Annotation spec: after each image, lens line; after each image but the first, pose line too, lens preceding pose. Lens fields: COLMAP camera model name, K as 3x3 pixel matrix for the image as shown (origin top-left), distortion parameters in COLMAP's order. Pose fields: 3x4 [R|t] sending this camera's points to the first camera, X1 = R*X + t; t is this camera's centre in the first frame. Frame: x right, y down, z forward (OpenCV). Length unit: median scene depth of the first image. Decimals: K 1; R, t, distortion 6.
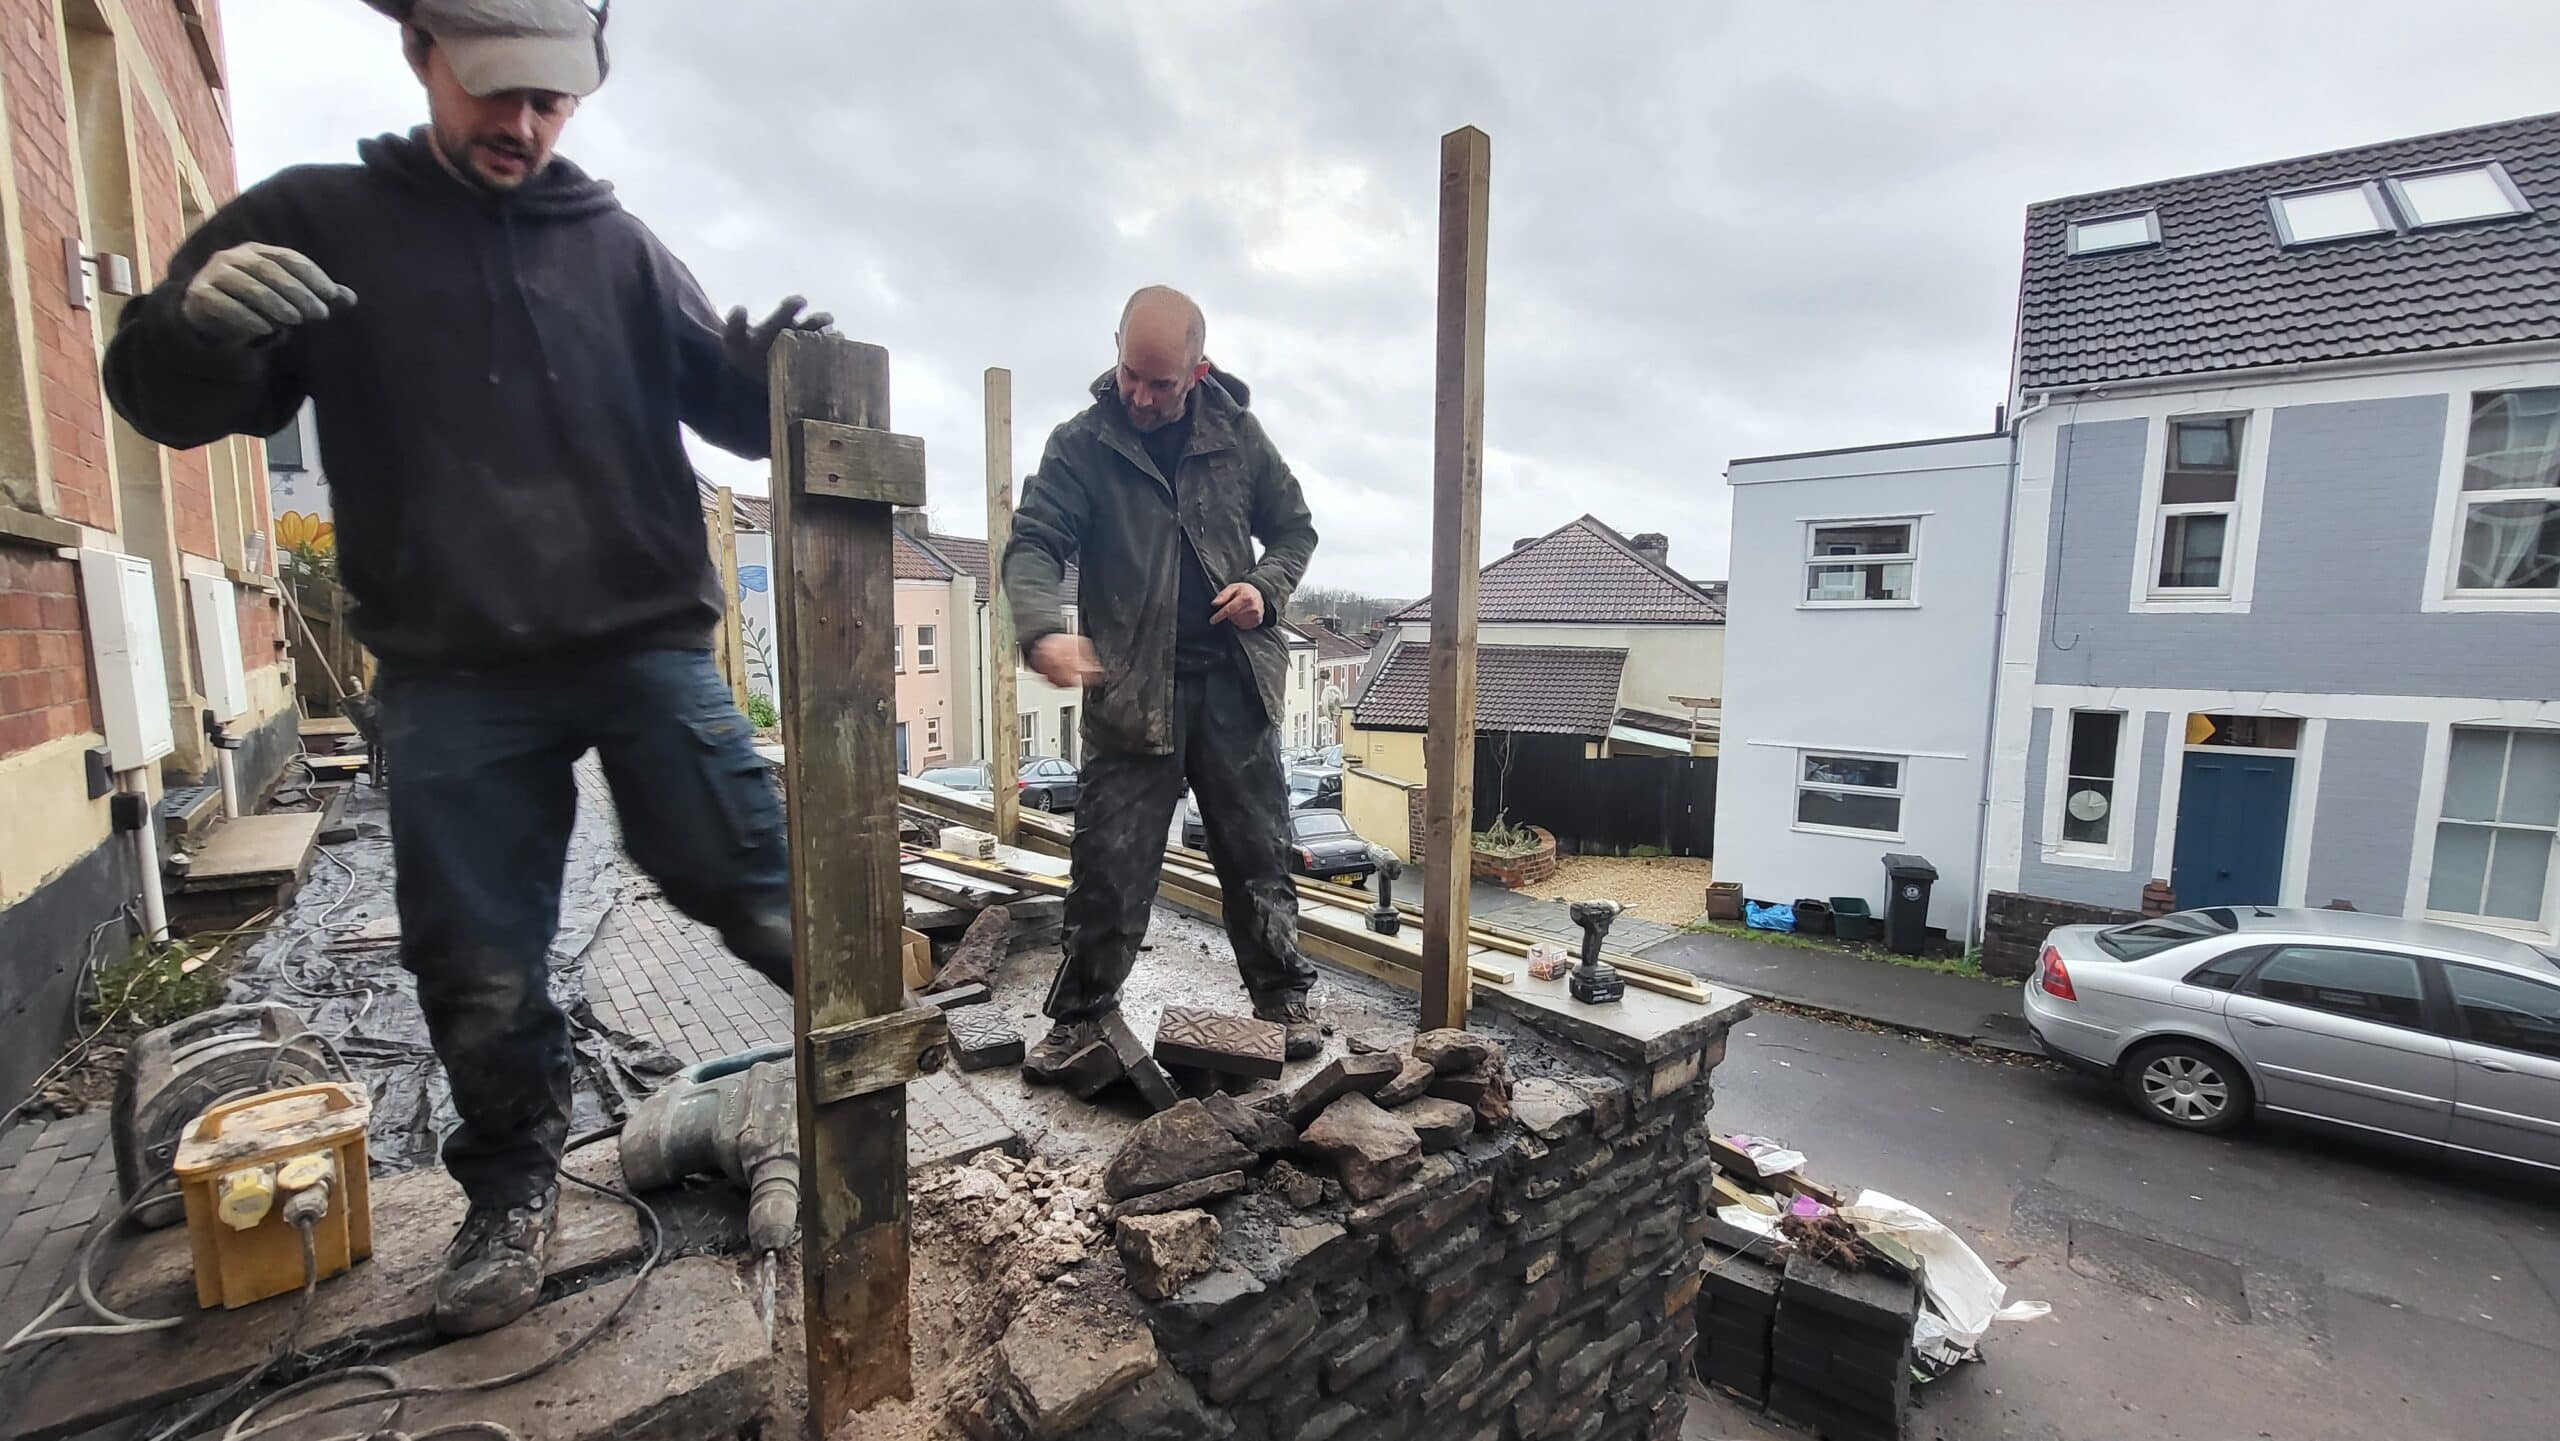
lens RADIAL K [[1005.4, 0, 1256.4], [0, 1005.4, 743.1], [0, 0, 1]] dist [0.002818, -0.001787]
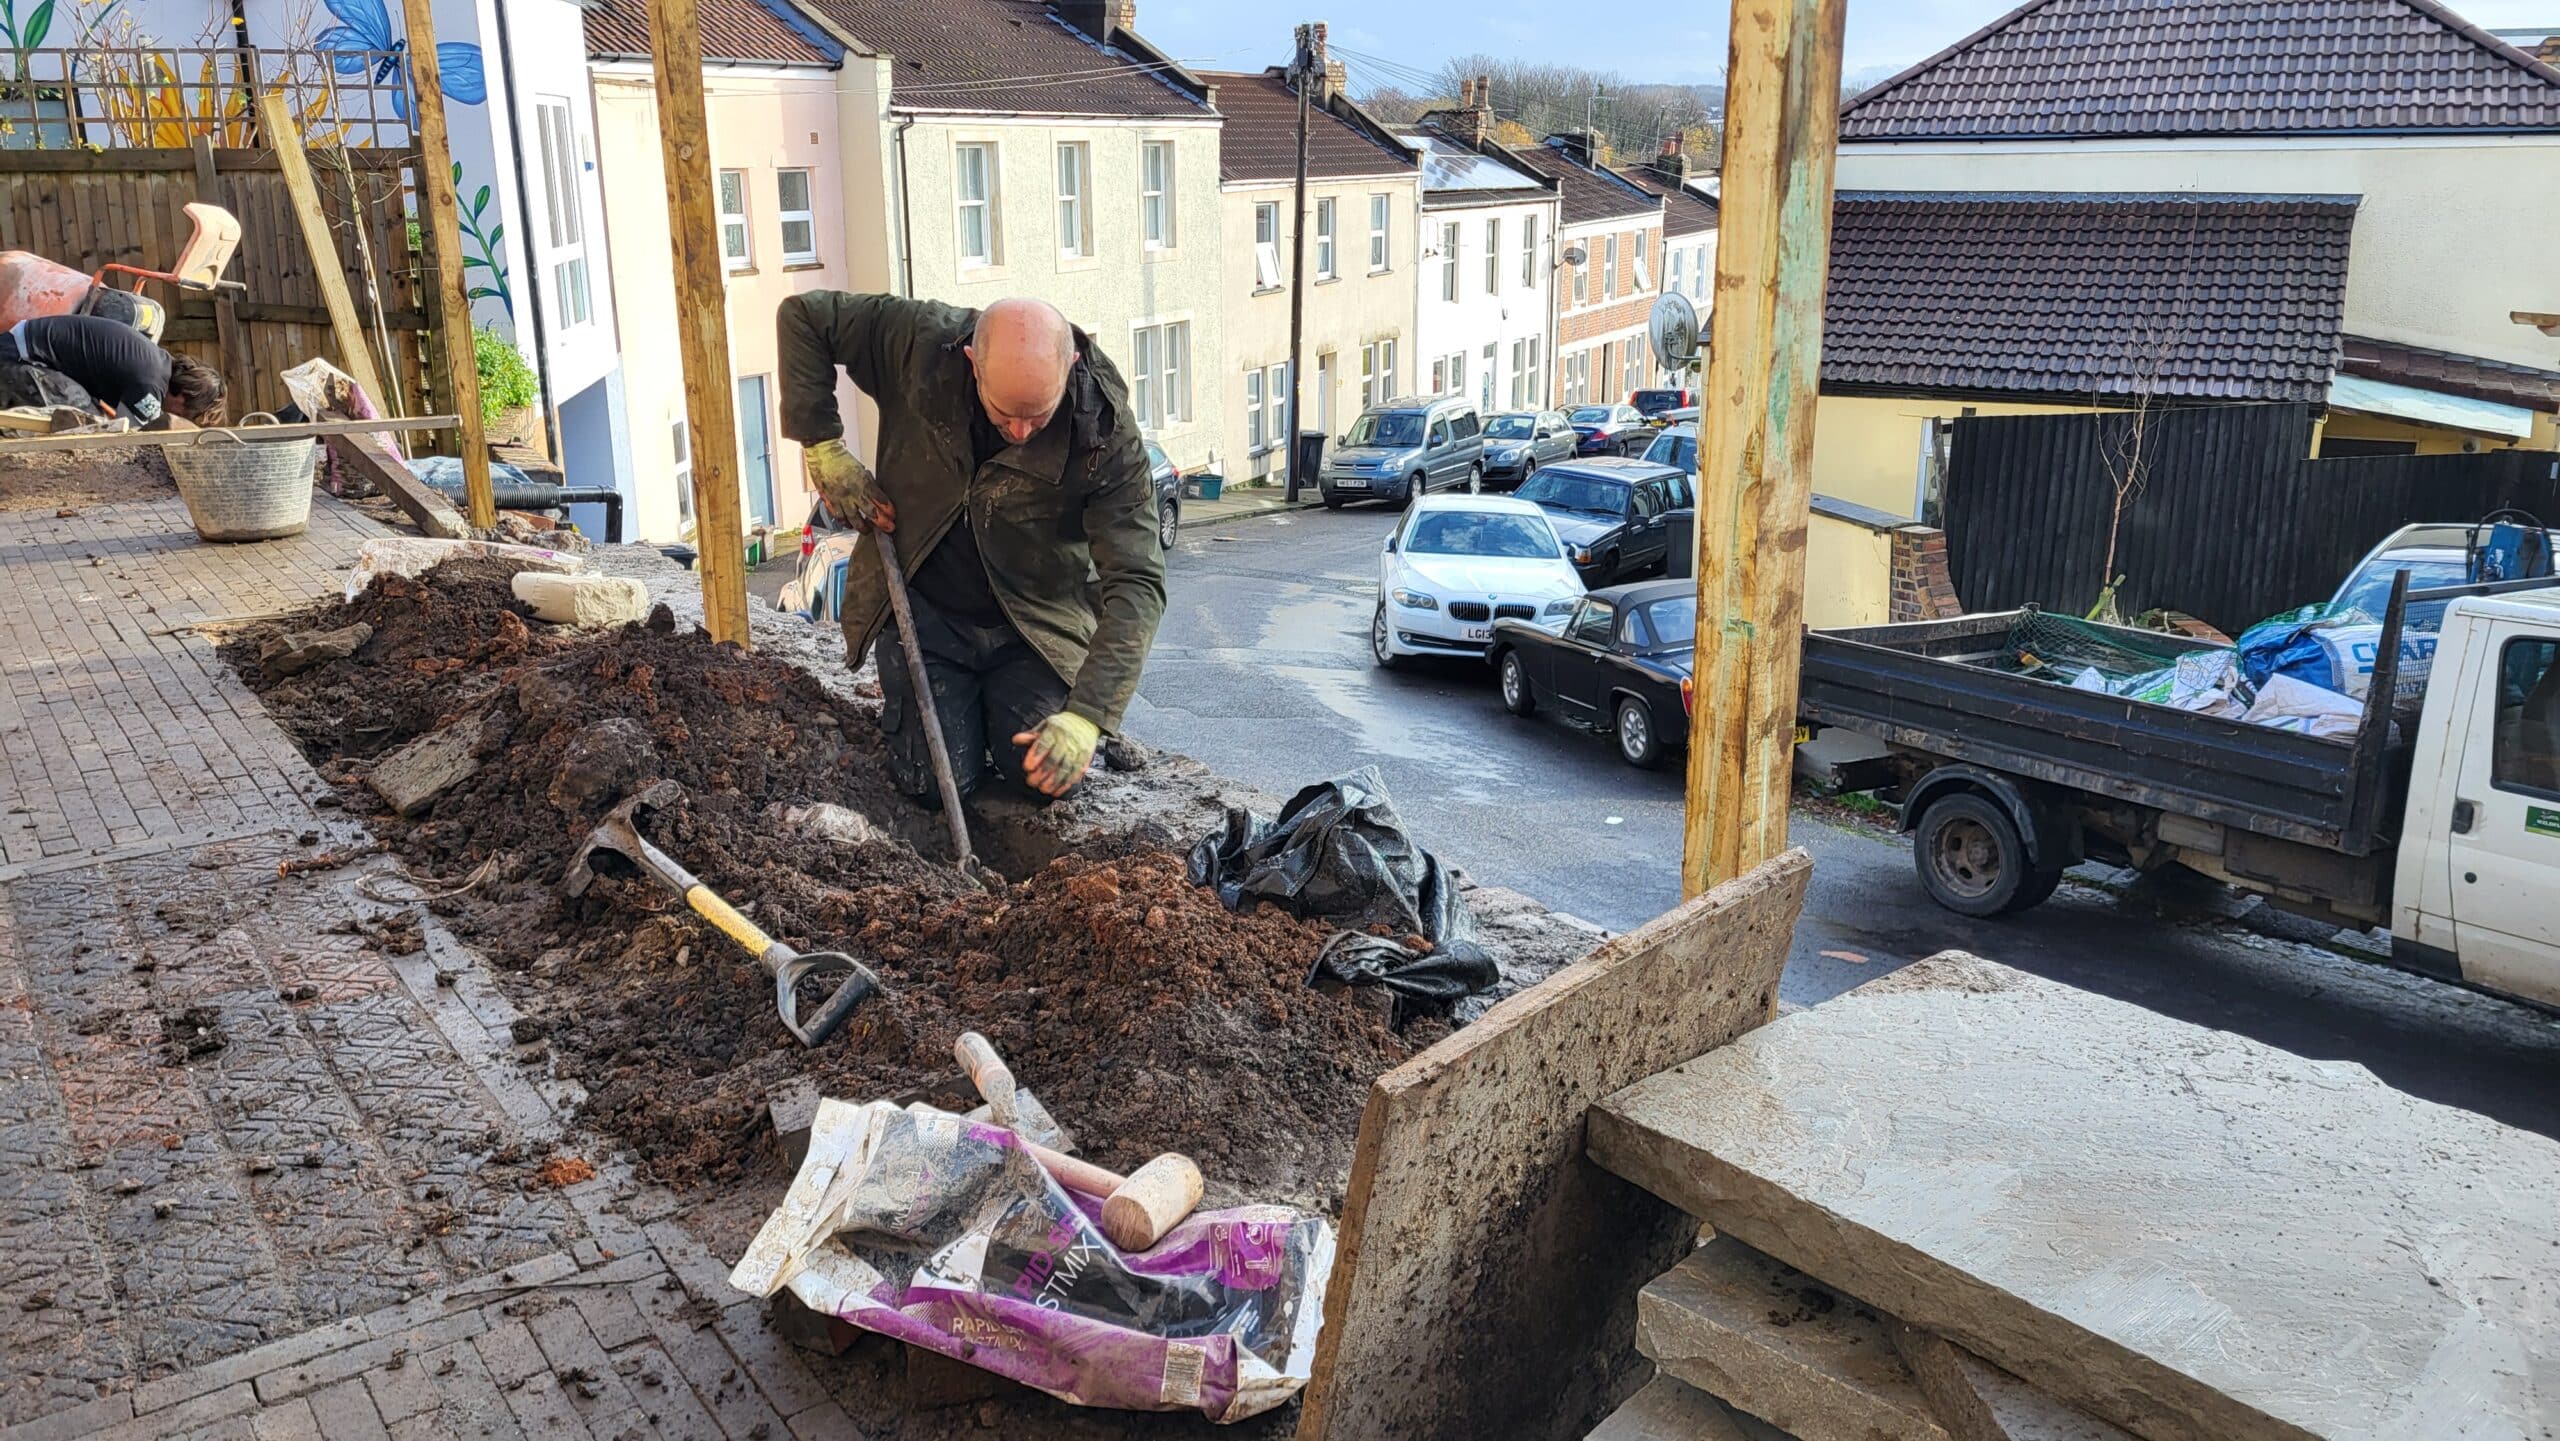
lens RADIAL K [[1917.5, 0, 1259.7], [0, 1917.5, 693.8], [0, 0, 1]] dist [0.071427, -0.052871]
pose [[0.998044, 0.002689, -0.062454, -0.134961], [0.007269, 0.987305, 0.158669, -0.039600], [0.062088, -0.158812, 0.985355, 0.192955]]
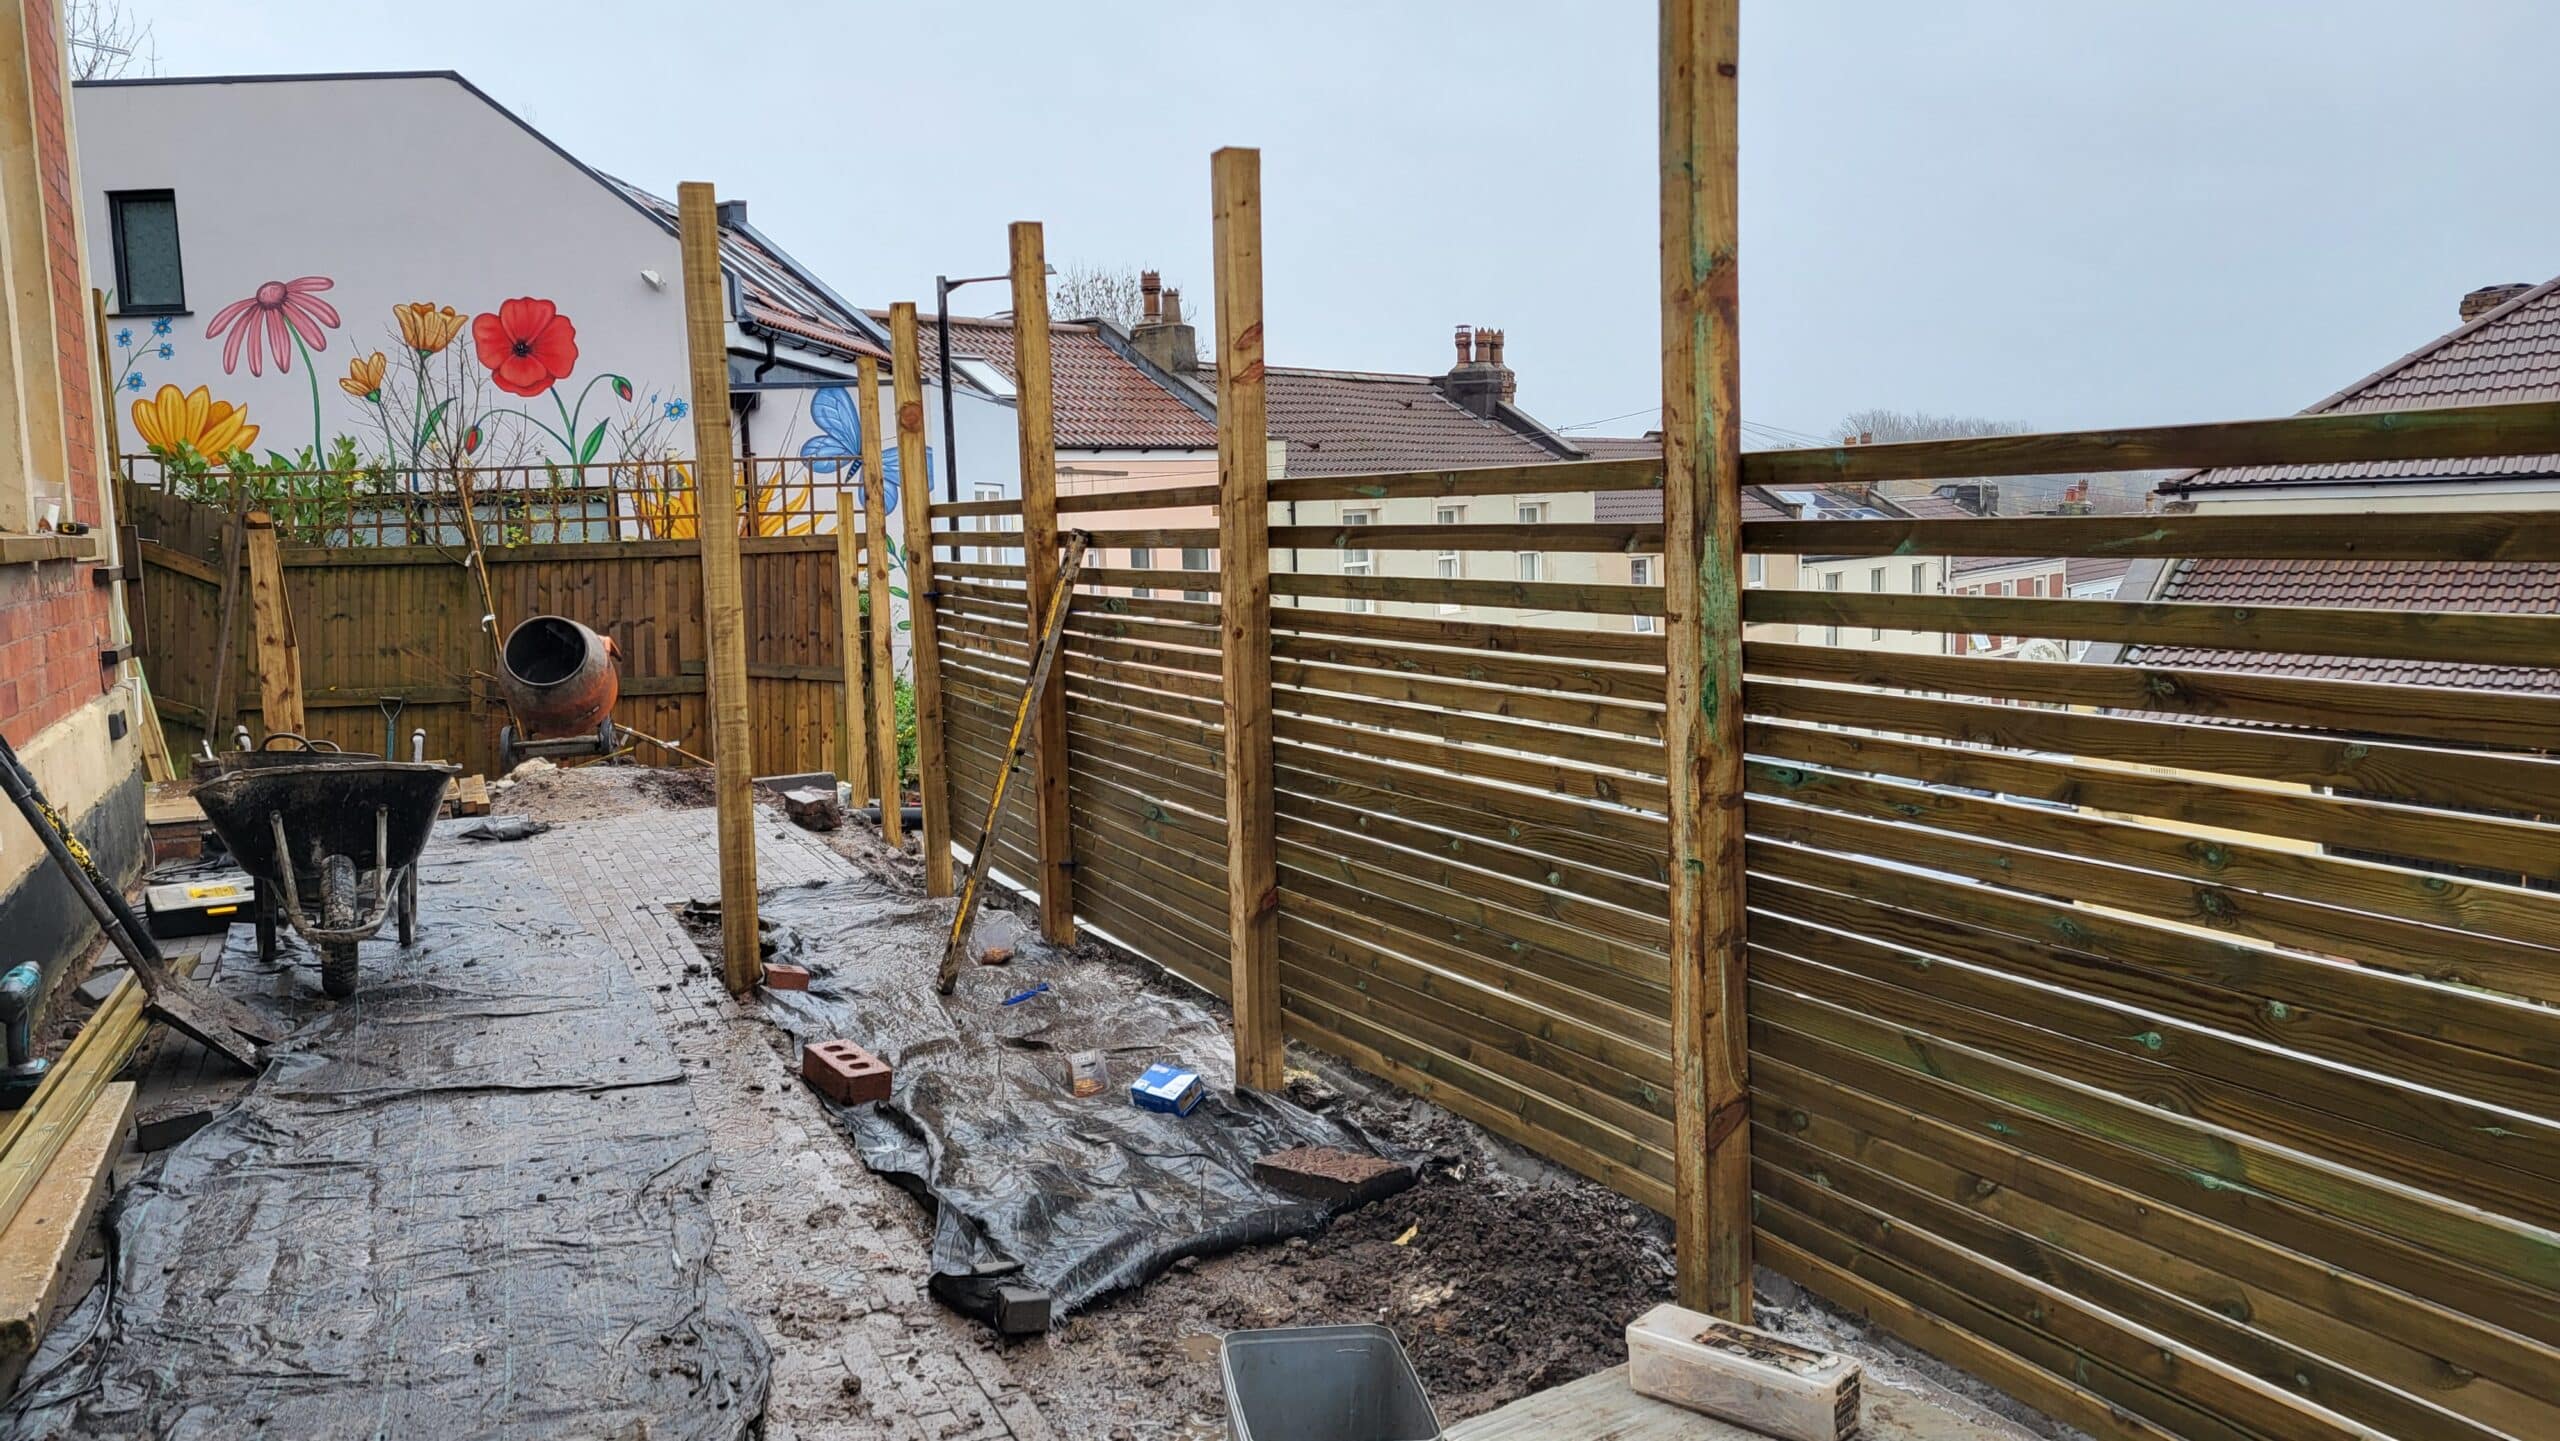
lens RADIAL K [[1917.5, 0, 1283.8], [0, 1917.5, 706.2], [0, 0, 1]] dist [0.071427, -0.052871]
pose [[0.967307, -0.012694, -0.253291, -0.086882], [0.008905, 0.999831, -0.016102, -0.033241], [0.253452, 0.013320, 0.967256, 0.117978]]
